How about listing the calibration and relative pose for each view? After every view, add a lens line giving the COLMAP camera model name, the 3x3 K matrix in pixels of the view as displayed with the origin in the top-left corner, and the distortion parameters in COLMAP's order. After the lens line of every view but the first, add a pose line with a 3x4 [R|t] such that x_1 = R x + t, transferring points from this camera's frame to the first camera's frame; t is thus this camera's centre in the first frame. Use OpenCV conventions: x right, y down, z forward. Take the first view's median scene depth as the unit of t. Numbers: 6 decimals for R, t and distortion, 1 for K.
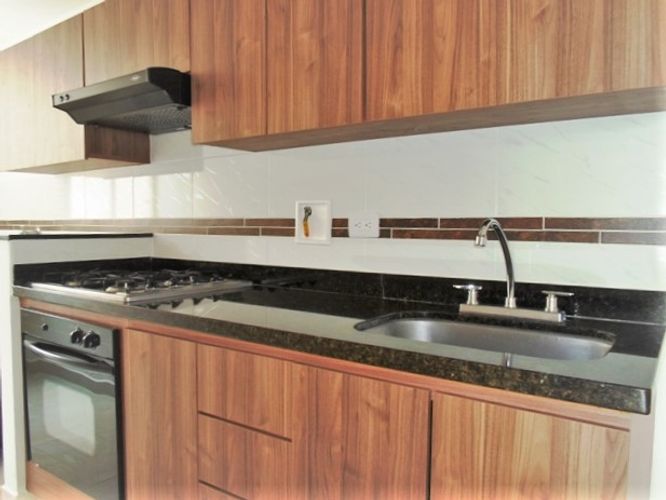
lens RADIAL K [[518.7, 0, 329.3], [0, 518.7, 250.4], [0, 0, 1]] dist [-0.037559, -0.005006]
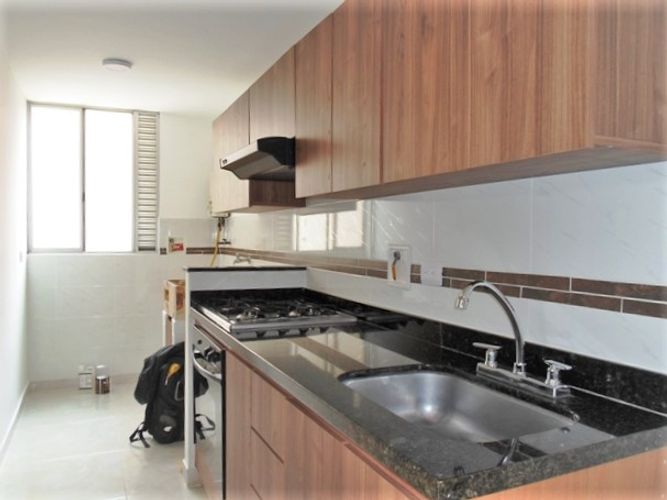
lens RADIAL K [[530.4, 0, 333.5], [0, 530.4, 250.0], [0, 0, 1]] dist [-0.033413, -0.002572]
pose [[0.872730, 0.013991, -0.488002, 0.420445], [-0.029401, 0.999281, -0.023931, -0.065346], [0.487316, 0.035233, 0.872514, -0.005985]]
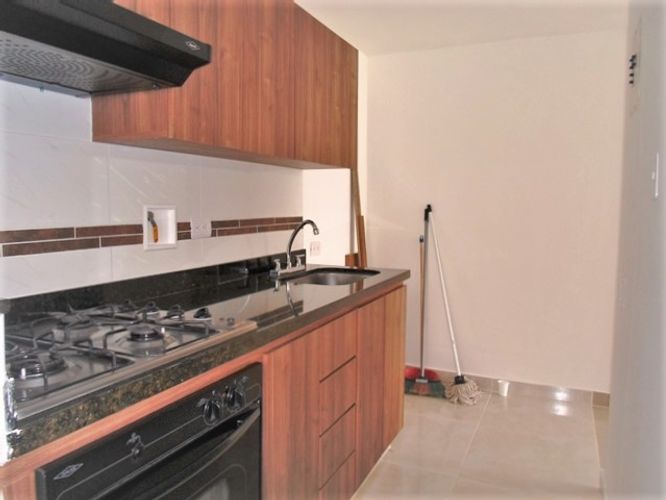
lens RADIAL K [[518.7, 0, 329.3], [0, 518.7, 250.4], [0, 0, 1]] dist [-0.037559, -0.005006]
pose [[-0.185020, -0.092217, 0.978399, -1.182877], [0.049330, 0.993461, 0.102965, -0.106881], [-0.981496, 0.067315, -0.179261, 0.959734]]
